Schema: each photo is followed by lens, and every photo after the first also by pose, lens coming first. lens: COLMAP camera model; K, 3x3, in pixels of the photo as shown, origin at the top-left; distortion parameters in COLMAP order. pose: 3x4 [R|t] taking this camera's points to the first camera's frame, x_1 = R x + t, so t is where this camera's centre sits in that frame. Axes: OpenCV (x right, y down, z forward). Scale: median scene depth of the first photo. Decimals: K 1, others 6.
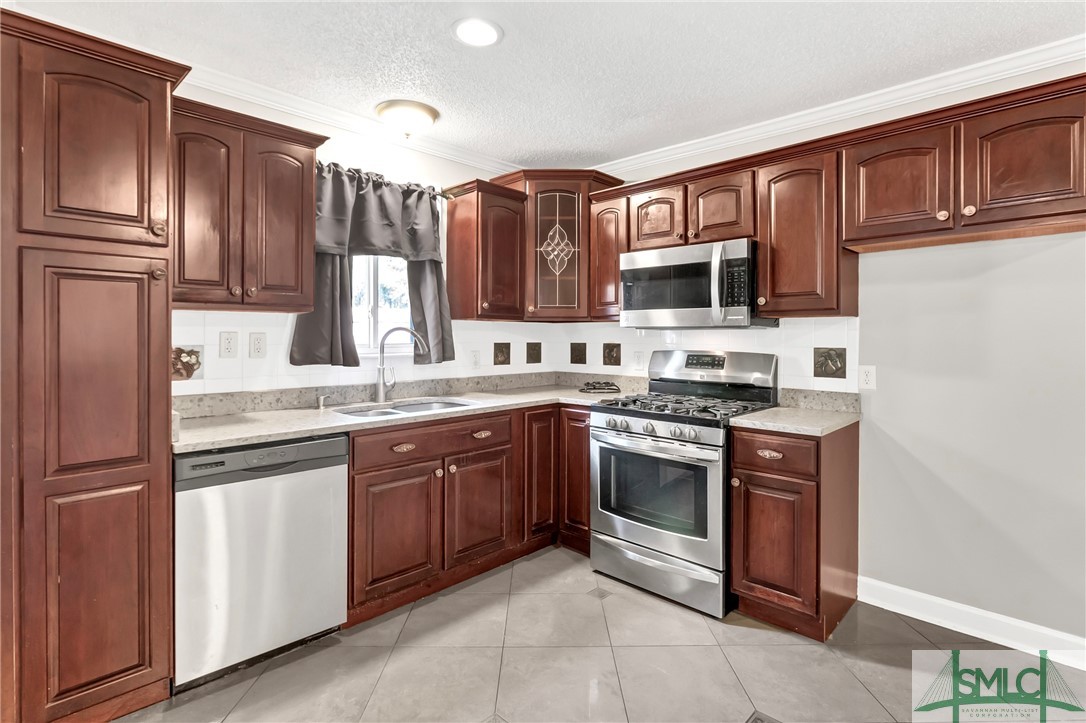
lens RADIAL K [[539.9, 0, 545.9], [0, 539.9, 336.1], [0, 0, 1]] dist [-0.001448, 0.000138]
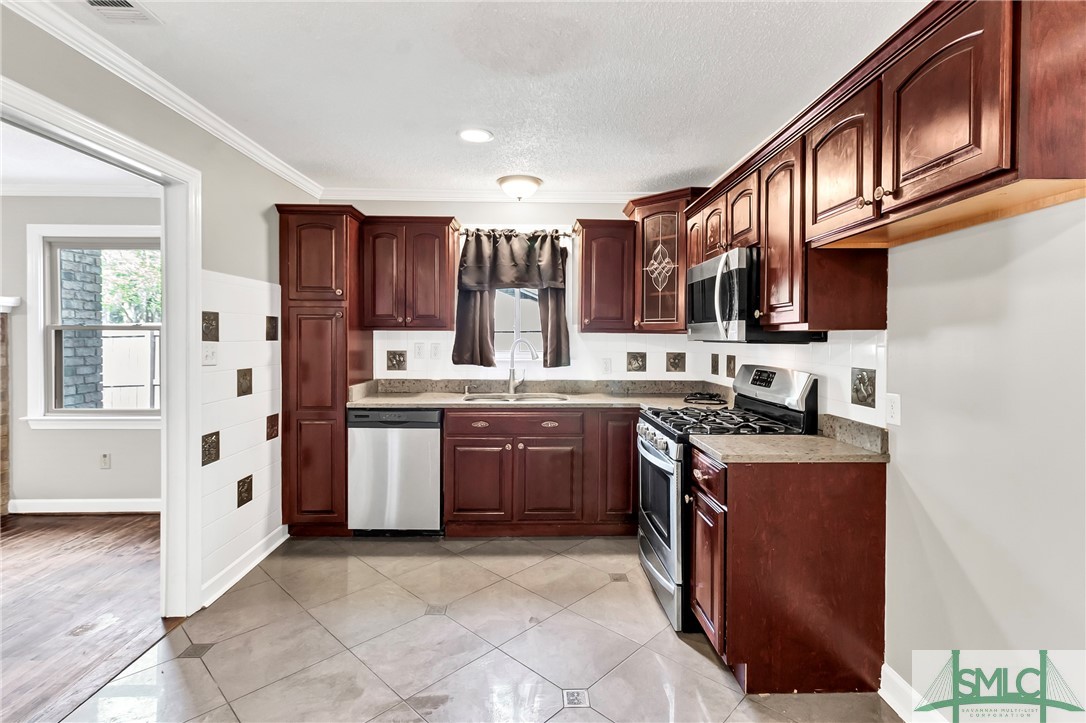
lens RADIAL K [[515.5, 0, 543.0], [0, 515.5, 343.1], [0, 0, 1]] dist [0.003392, 0.000735]
pose [[0.710046, 0.008938, -0.704099, 0.707088], [-0.004272, 0.999956, 0.008385, -0.019630], [0.704143, -0.002946, 0.710052, 0.120488]]
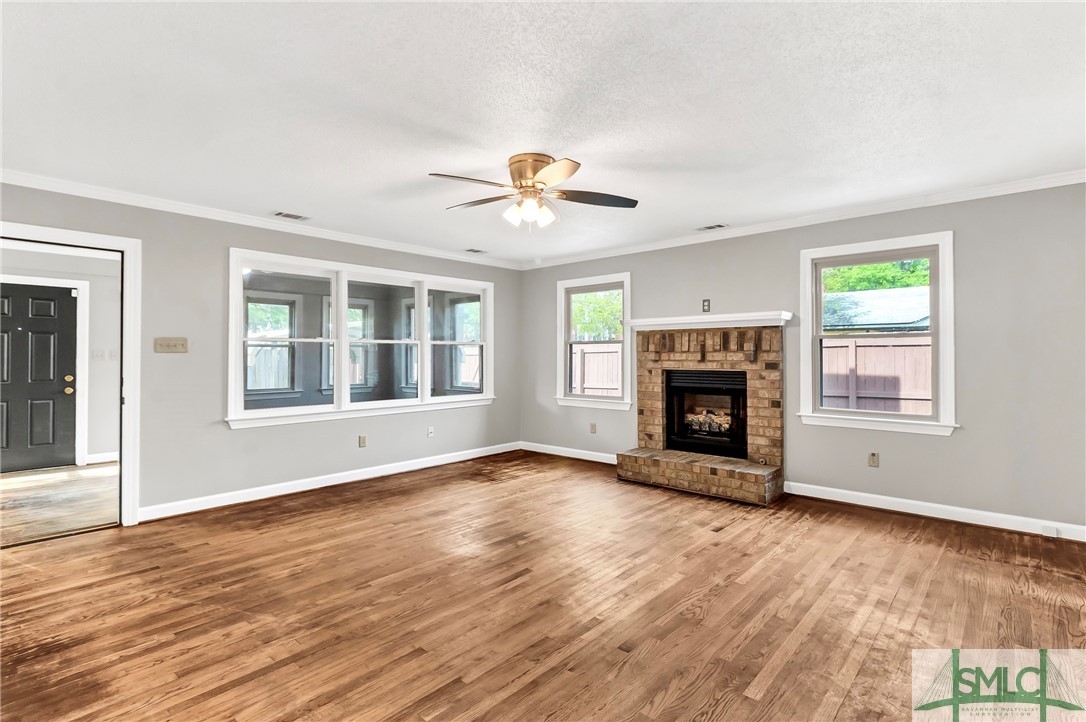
lens RADIAL K [[511.8, 0, 543.0], [0, 511.8, 351.3], [0, 0, 1]] dist [-0.000531, 0.000016]
pose [[0.025453, -0.006774, -0.999653, 0.351649], [-0.000402, 0.999977, -0.006787, 0.011771], [0.999676, 0.000575, 0.025450, -0.724242]]
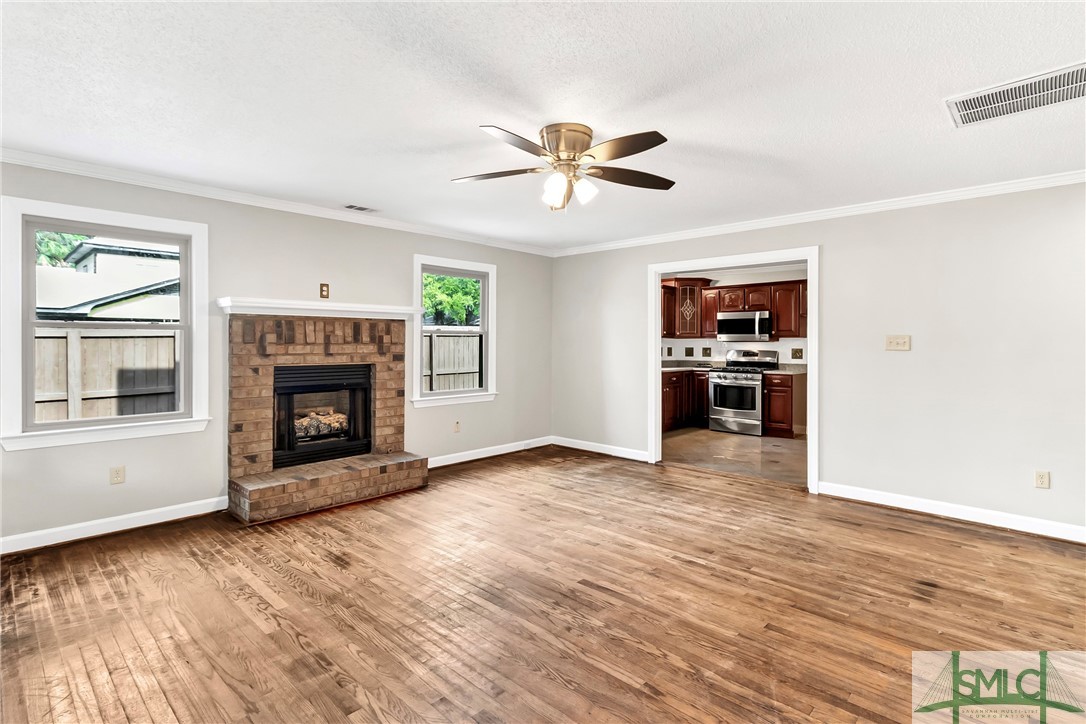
lens RADIAL K [[537.1, 0, 526.0], [0, 537.1, 346.6], [0, 0, 1]] dist [0.000432, -0.000030]
pose [[0.999876, 0.000885, -0.015728, -0.823923], [-0.000830, 0.999994, 0.003472, 0.002883], [0.015731, -0.003458, 0.999870, -1.776987]]
